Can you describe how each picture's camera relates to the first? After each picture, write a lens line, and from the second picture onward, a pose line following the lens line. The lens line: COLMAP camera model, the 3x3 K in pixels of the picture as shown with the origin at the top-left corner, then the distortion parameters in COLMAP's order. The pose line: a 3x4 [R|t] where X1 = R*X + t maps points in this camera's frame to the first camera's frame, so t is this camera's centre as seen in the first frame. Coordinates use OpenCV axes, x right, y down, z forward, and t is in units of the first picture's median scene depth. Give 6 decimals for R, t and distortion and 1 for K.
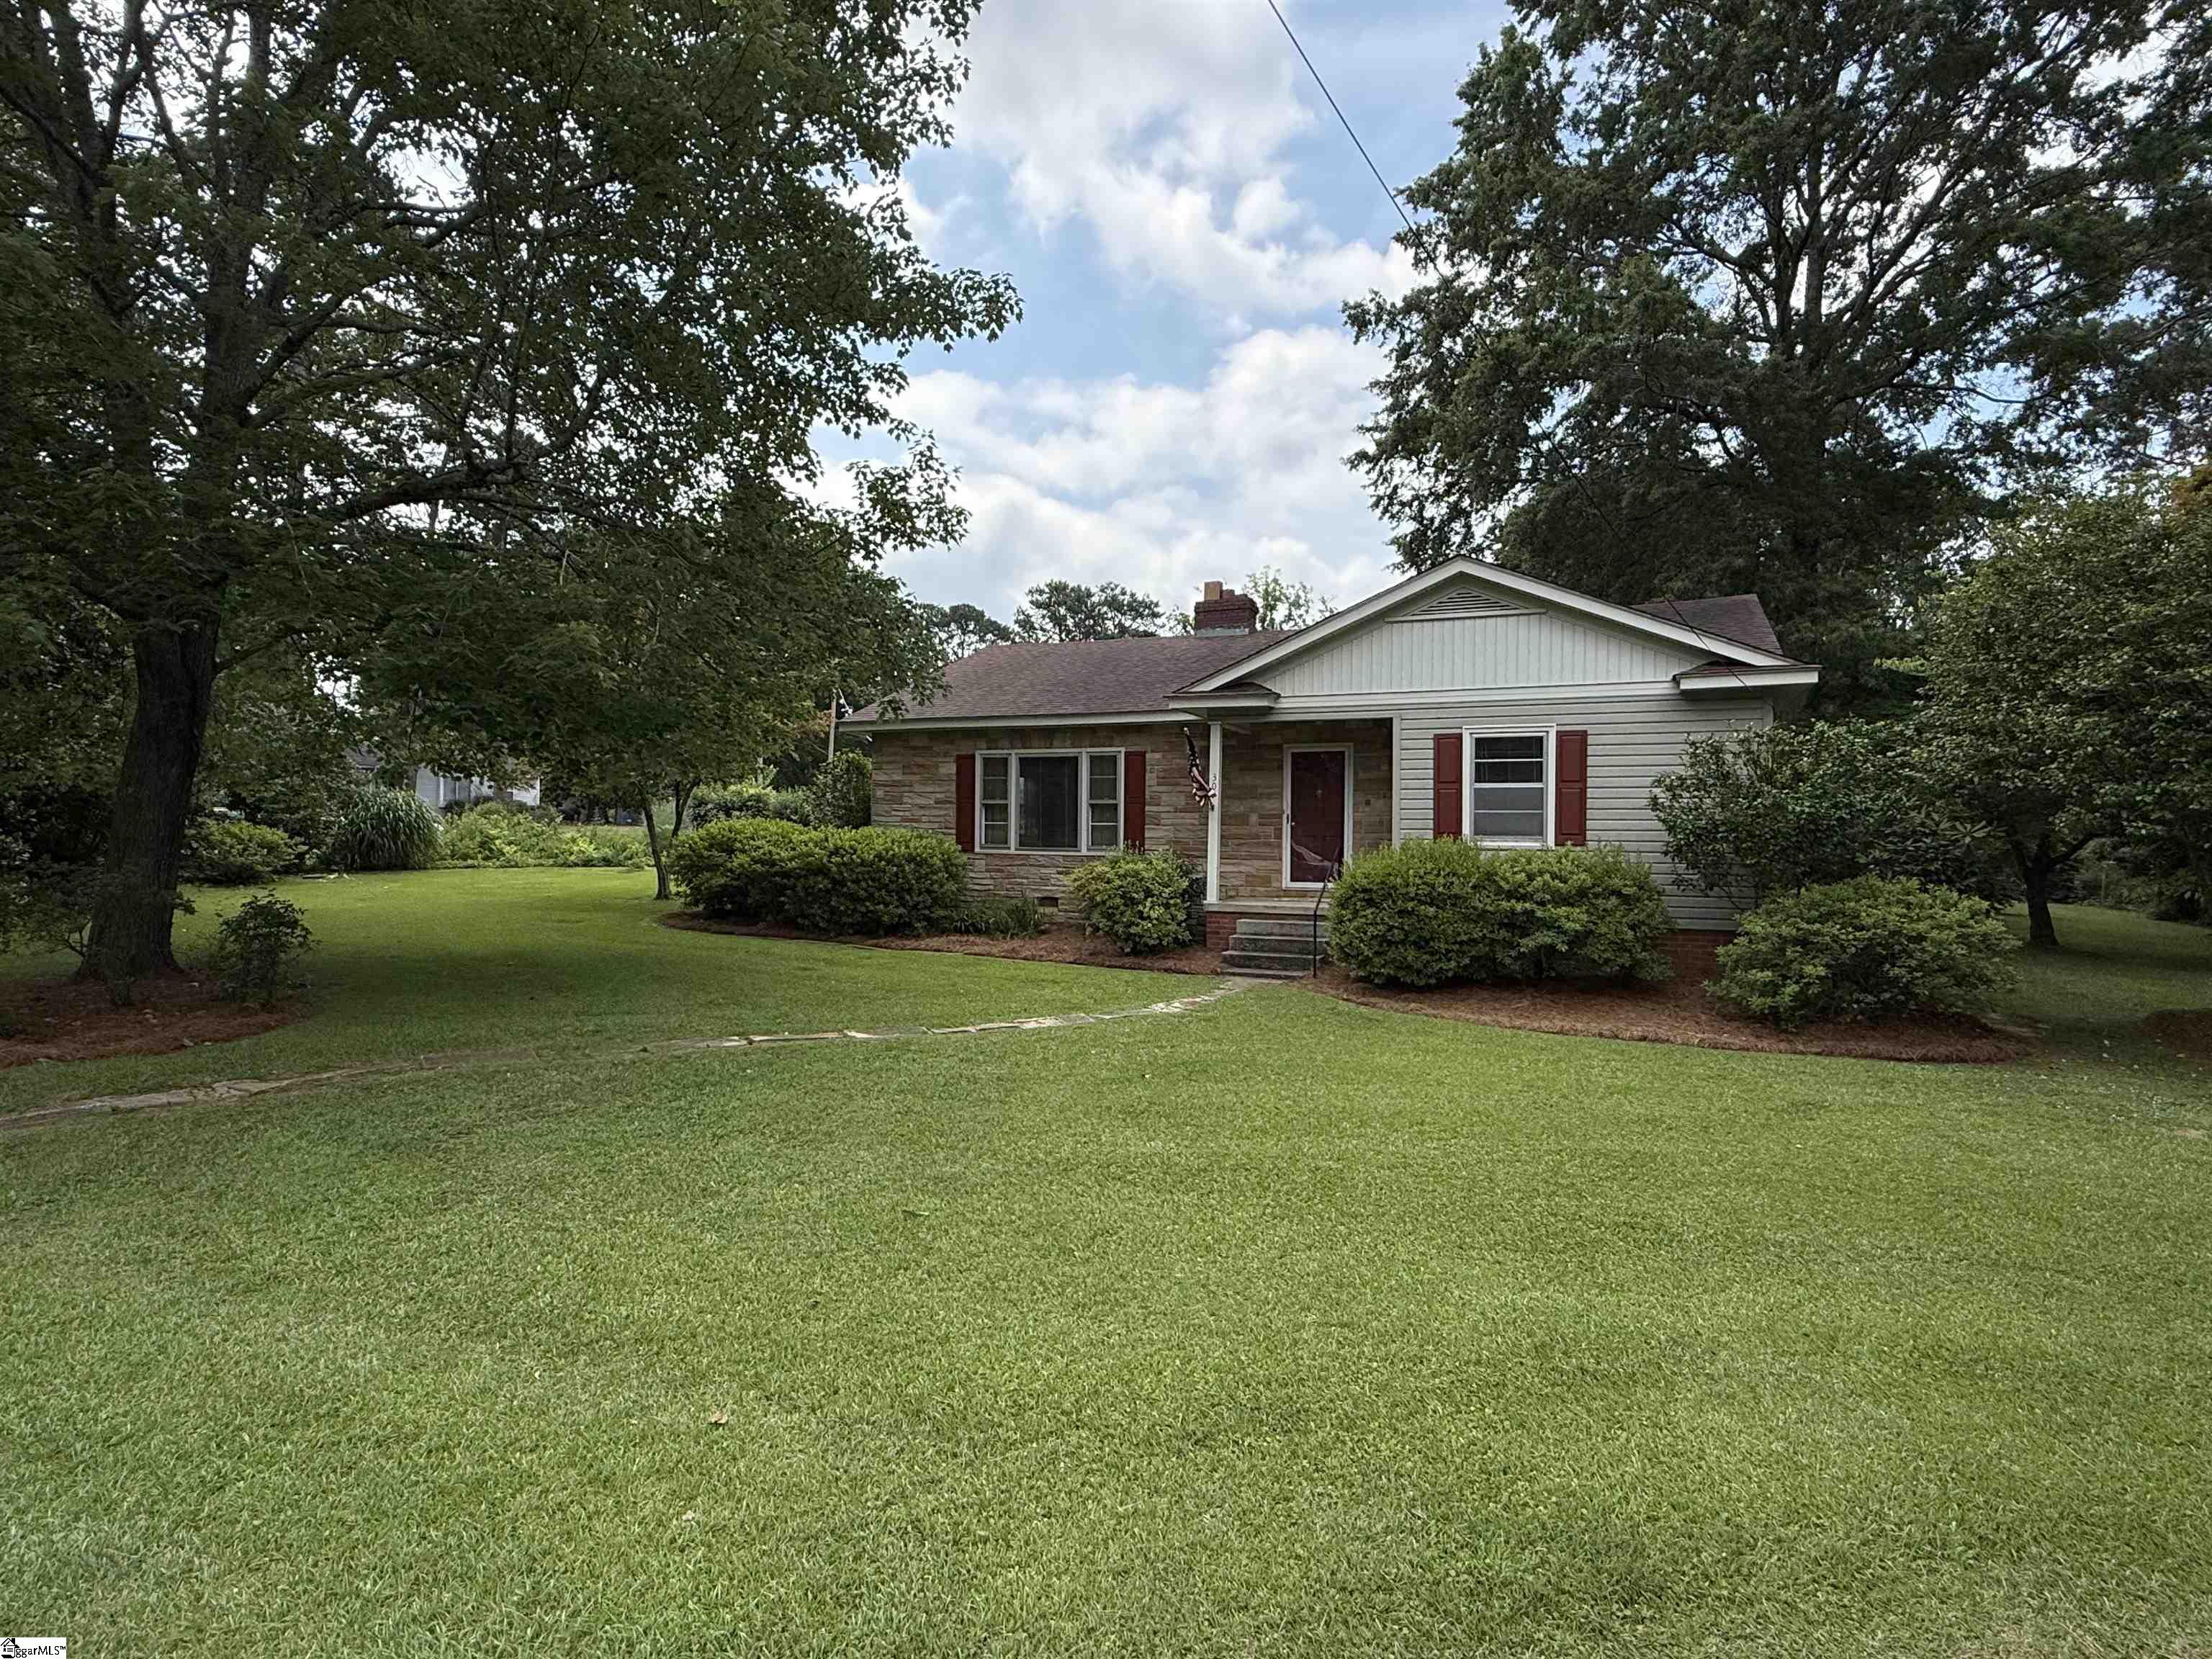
lens RADIAL K [[1160.7, 0, 1107.9], [0, 1160.7, 828.6], [0, 0, 1]] dist [-0.001061, -0.000010]
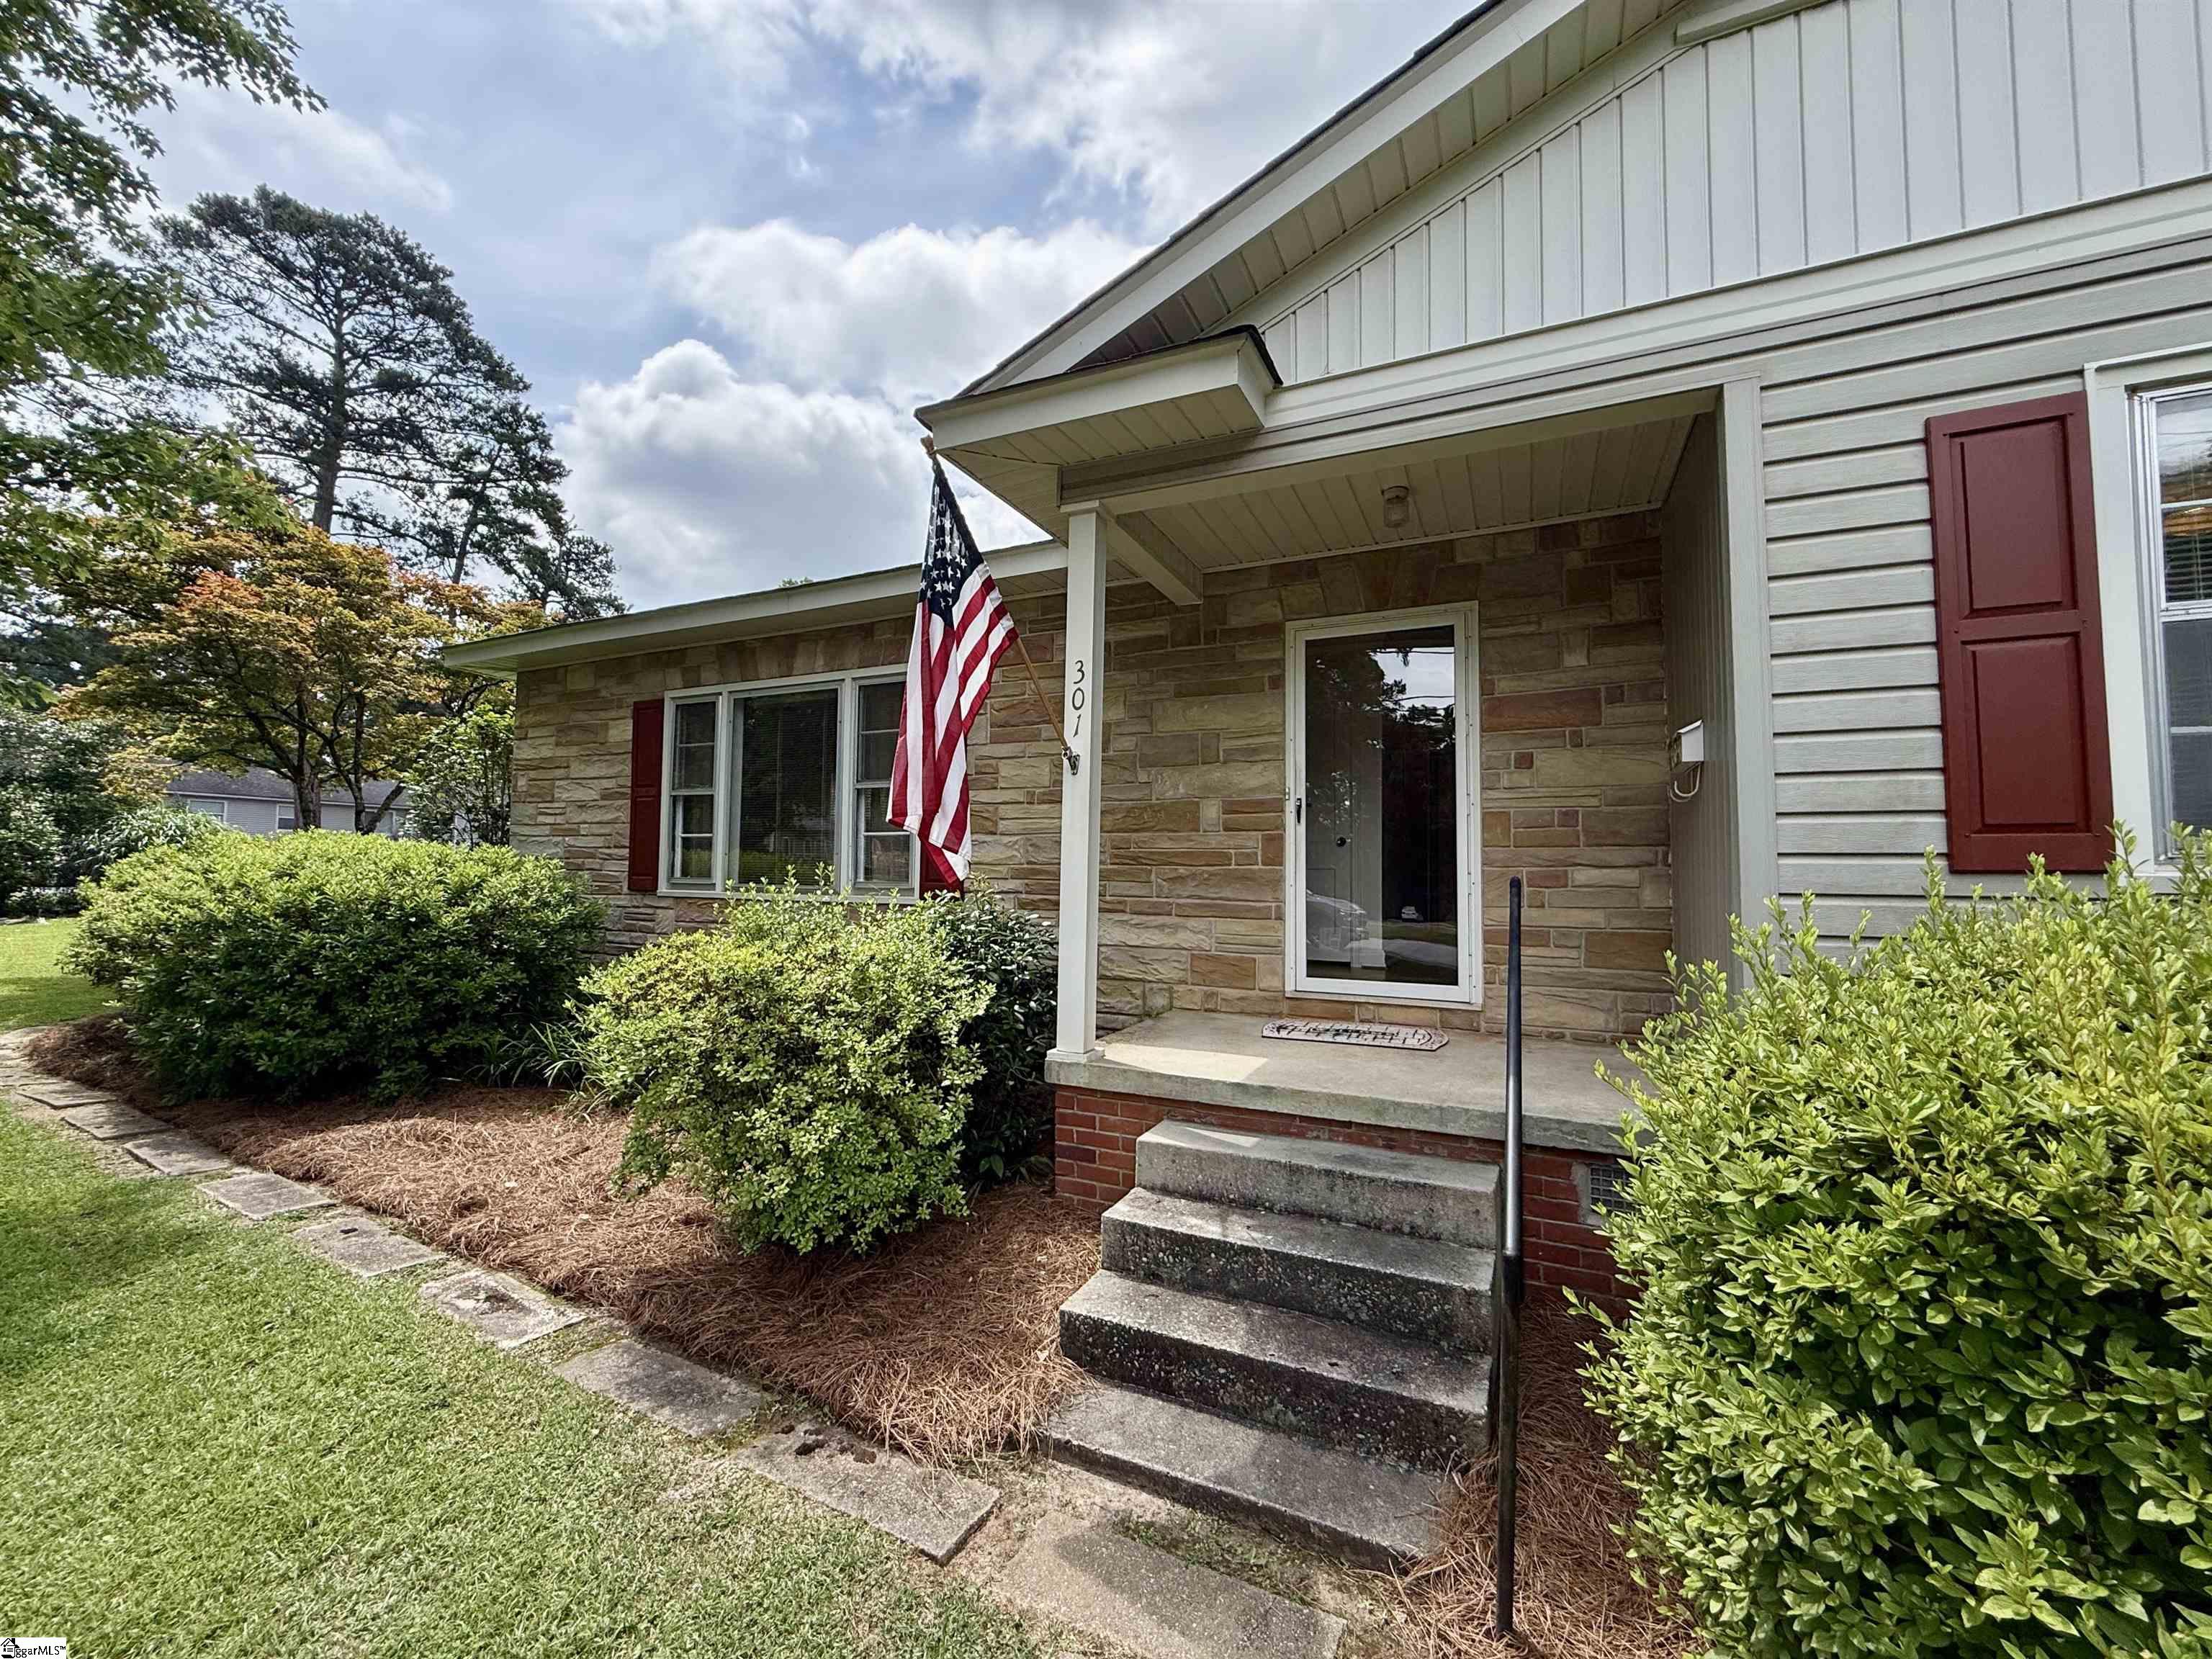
lens RADIAL K [[887.1, 0, 1105.3], [0, 887.1, 827.2], [0, 0, 1]] dist [0.001363, 0.000133]
pose [[0.999792, 0.002523, -0.020232, 0.096449], [-0.003525, 0.998762, -0.049618, 0.011623], [0.020082, 0.049679, 0.998563, 0.699397]]
